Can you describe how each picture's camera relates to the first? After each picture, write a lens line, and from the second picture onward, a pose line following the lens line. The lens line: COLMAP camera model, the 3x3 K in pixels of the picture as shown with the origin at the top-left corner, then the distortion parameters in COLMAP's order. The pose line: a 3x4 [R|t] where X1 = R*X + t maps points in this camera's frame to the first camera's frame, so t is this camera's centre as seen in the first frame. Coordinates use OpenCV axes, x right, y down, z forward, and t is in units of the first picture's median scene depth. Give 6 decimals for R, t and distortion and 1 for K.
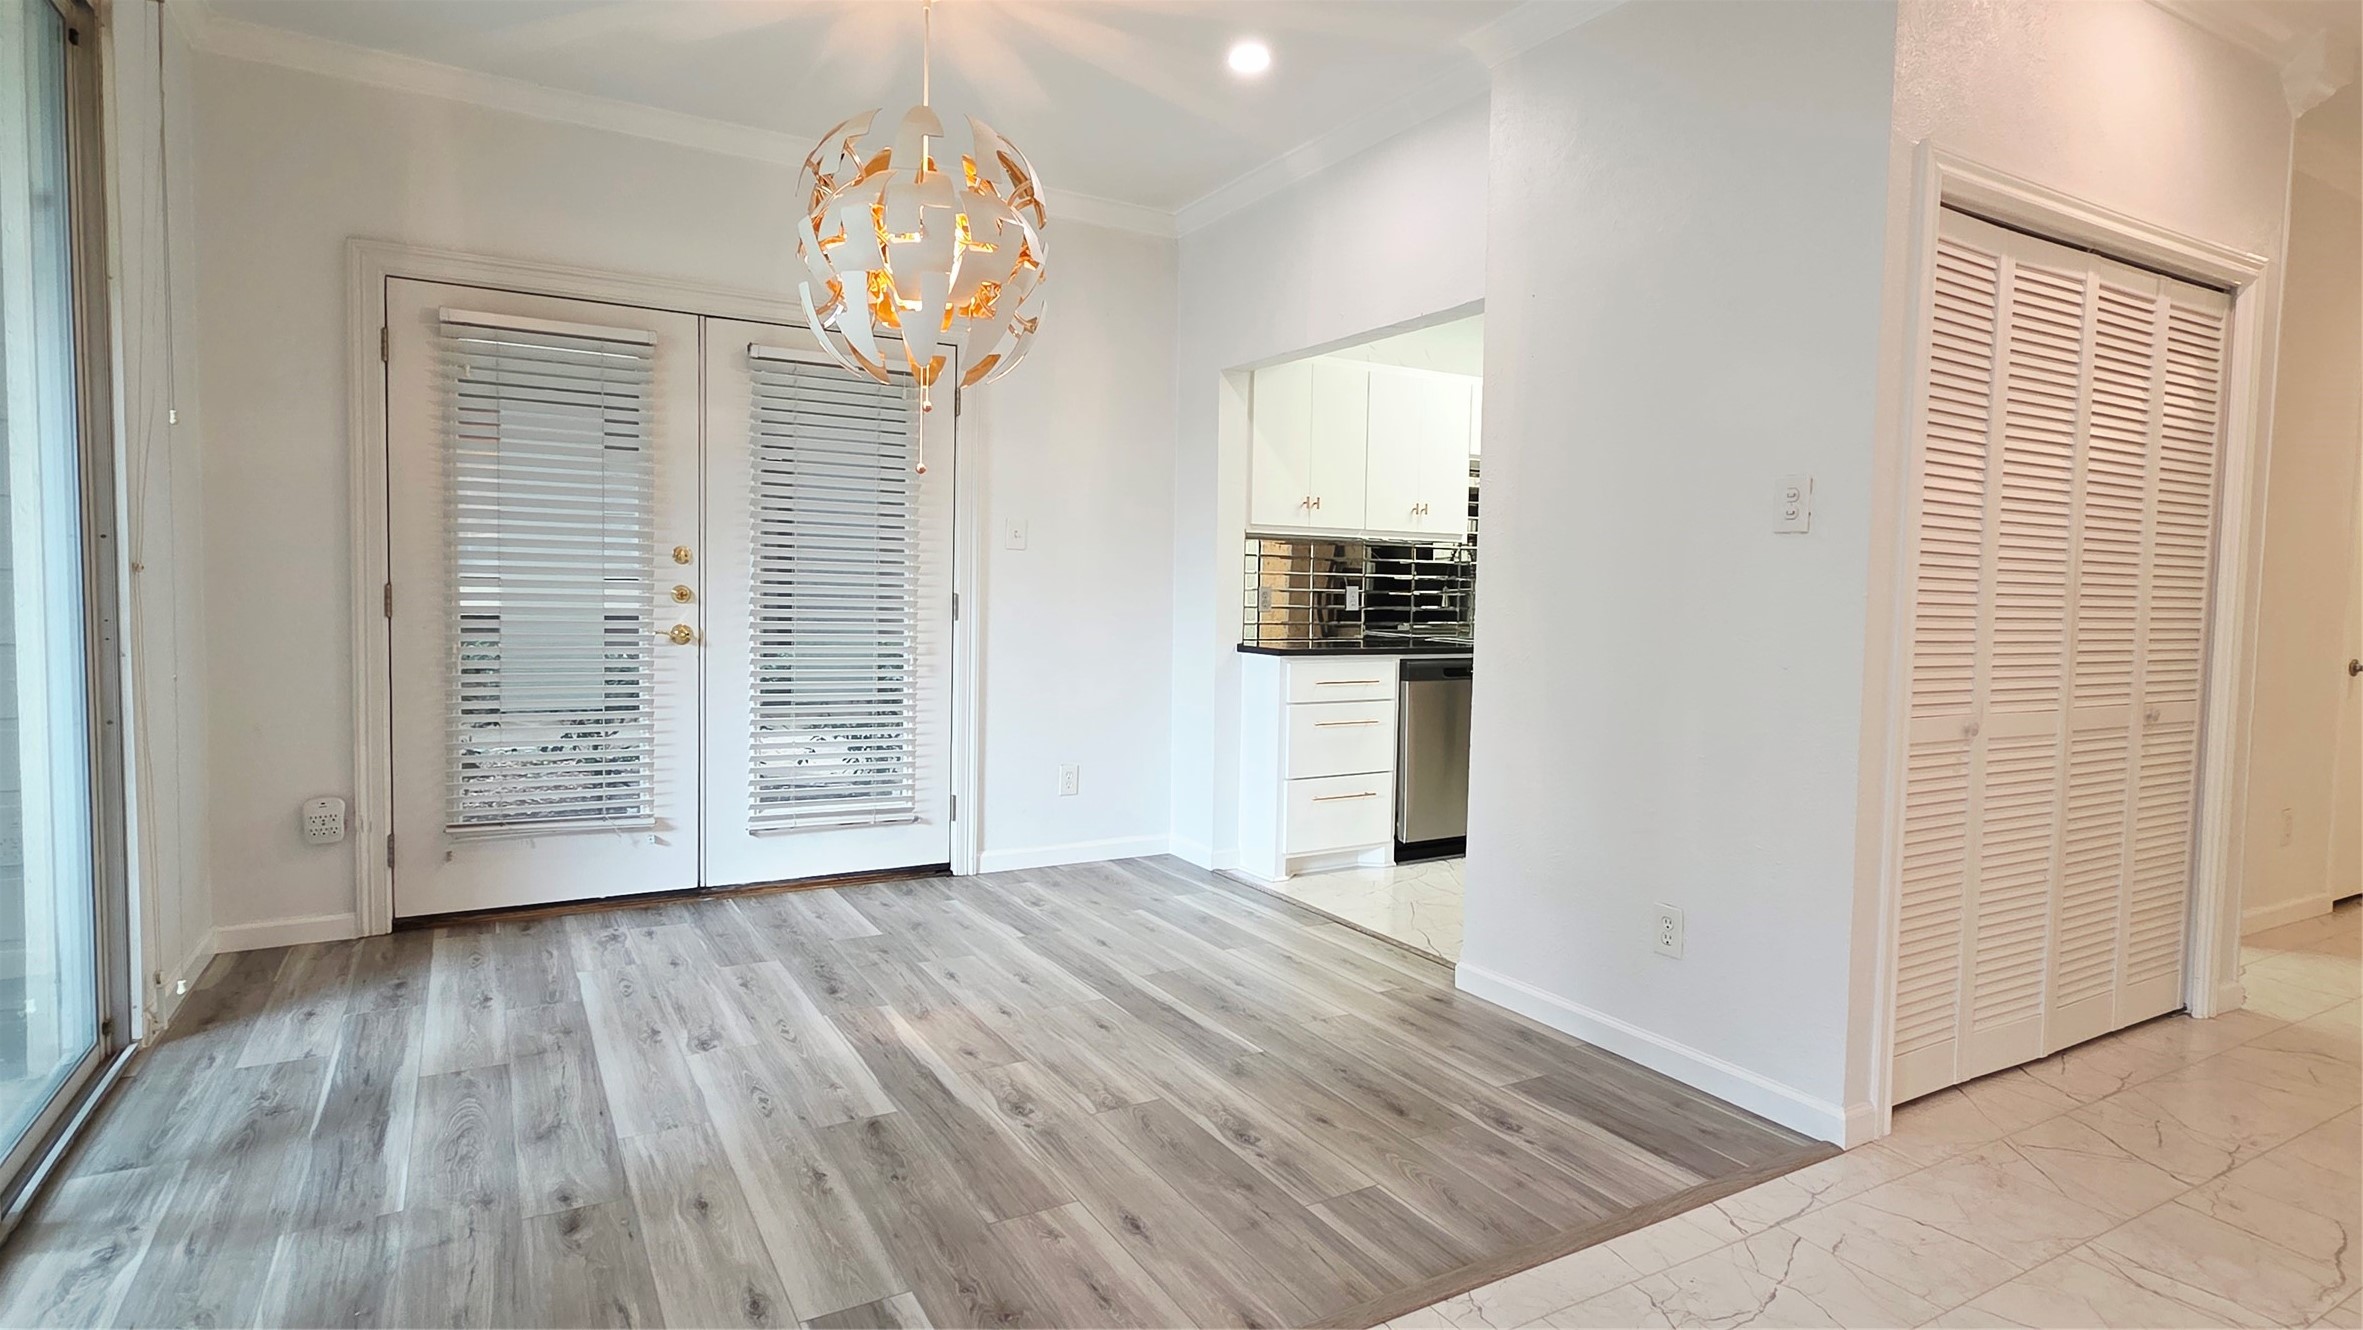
lens RADIAL K [[1240.7, 0, 1178.9], [0, 1240.7, 659.8], [0, 0, 1]] dist [0.014121, 0.000215]
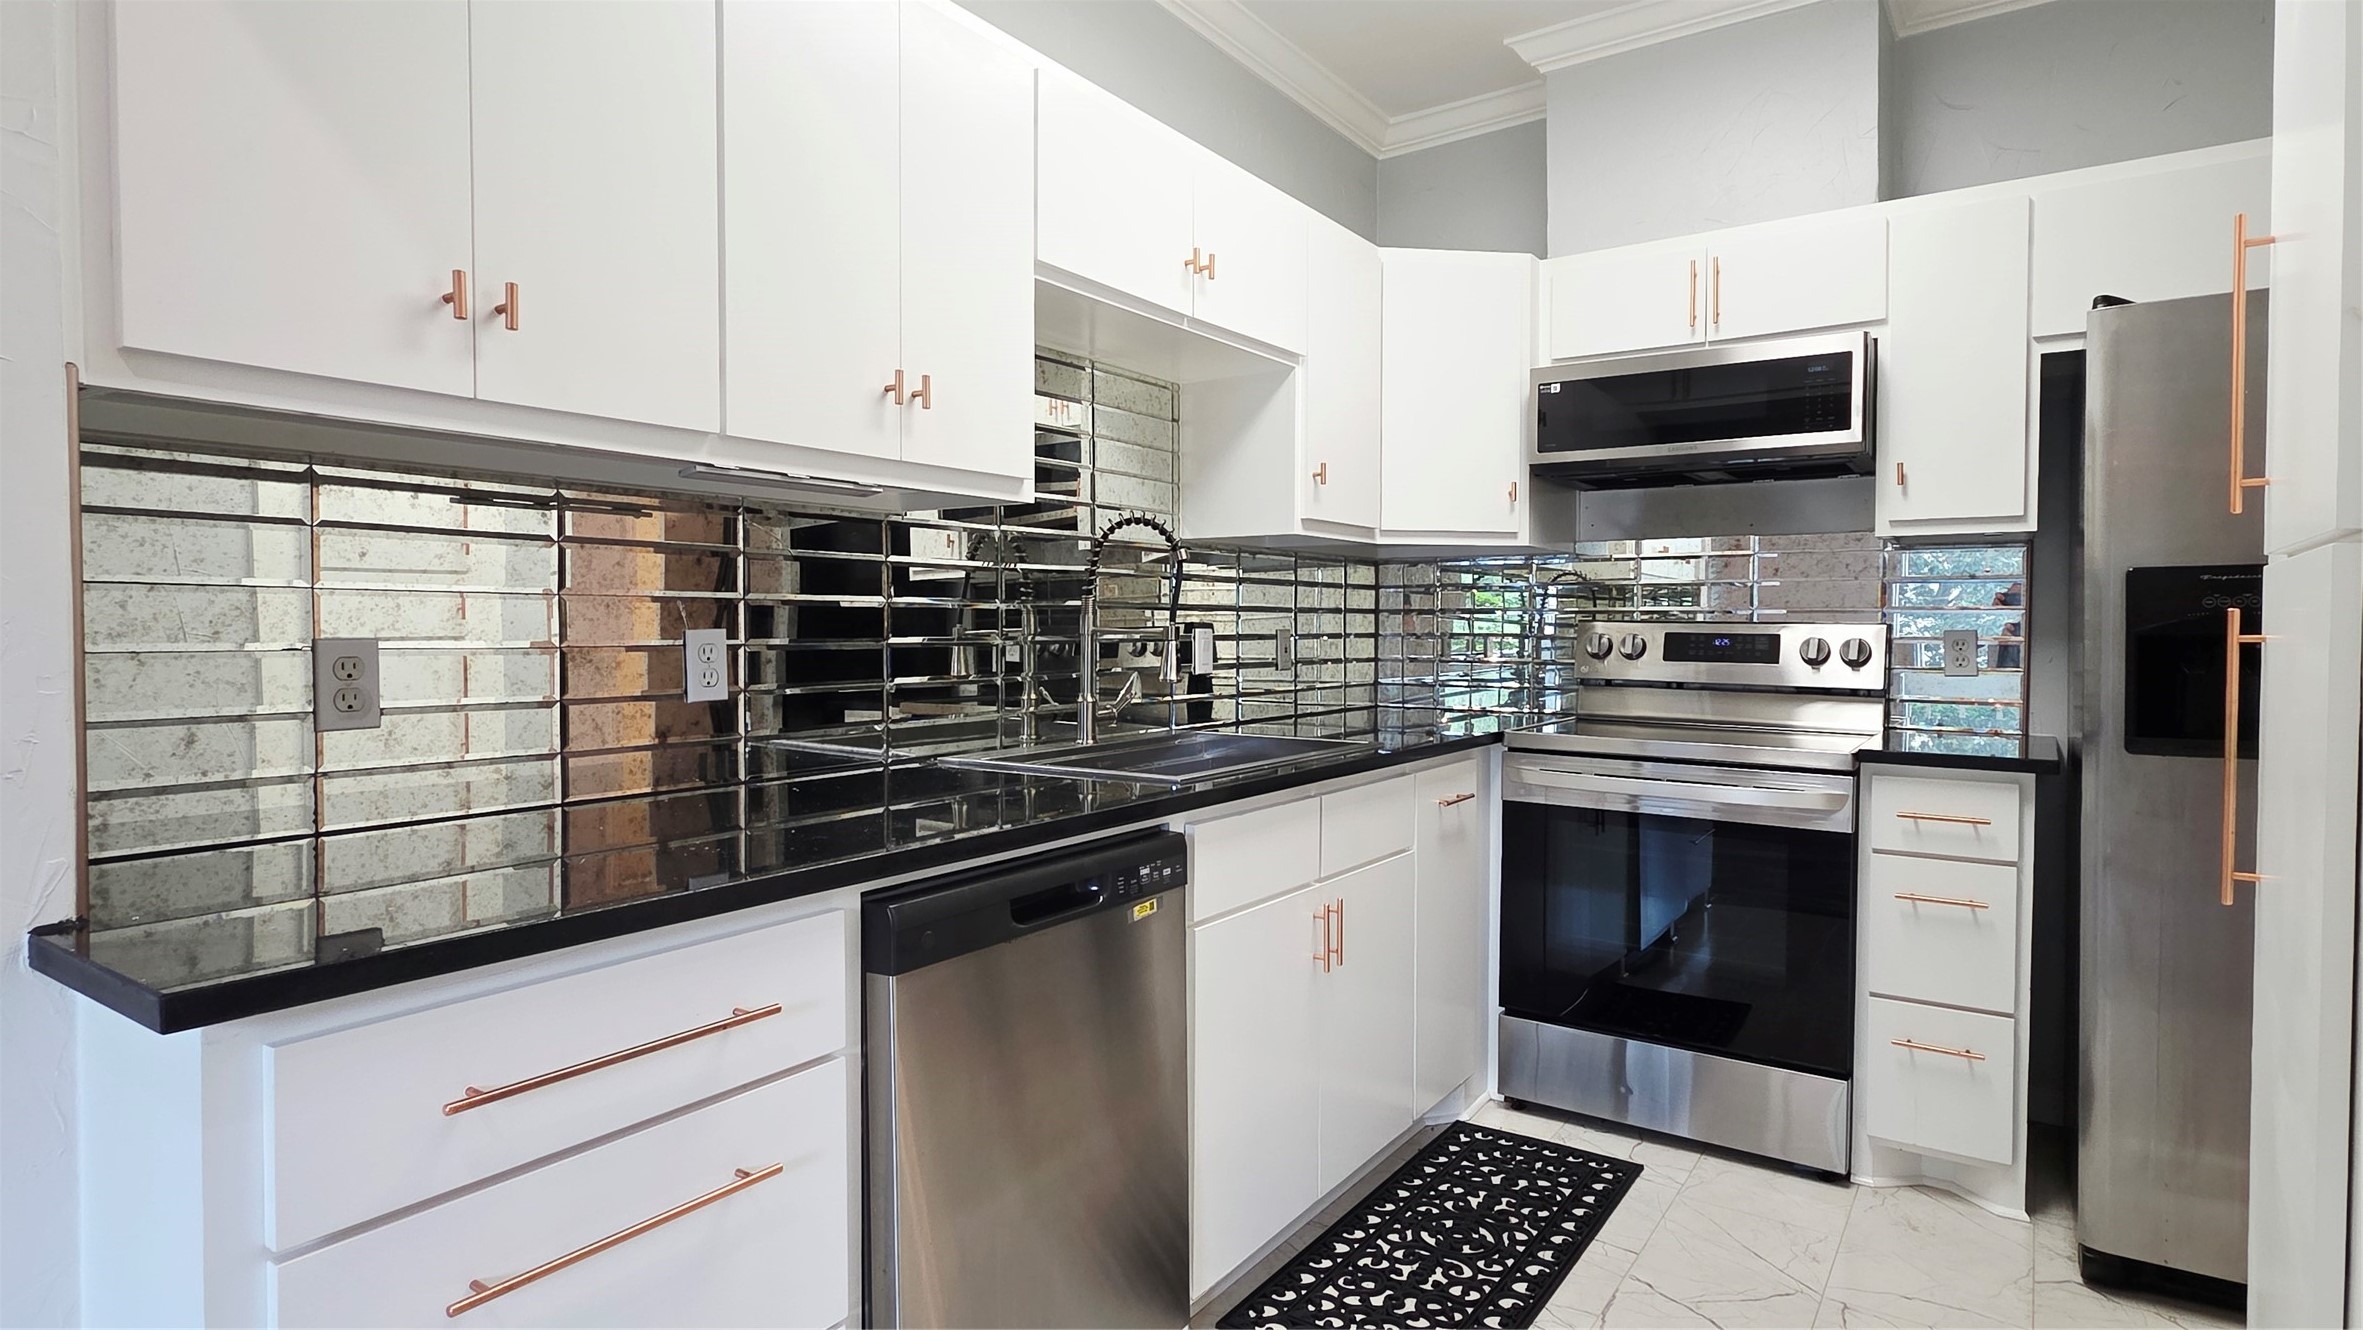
lens RADIAL K [[1240.7, 0, 1196.2], [0, 1240.7, 660.7], [0, 0, 1]] dist [0.014121, 0.000215]
pose [[0.902237, -0.028084, 0.430325, 0.120408], [0.039180, 0.999088, -0.016944, -0.042144], [-0.429457, 0.032147, 0.902515, 0.675401]]
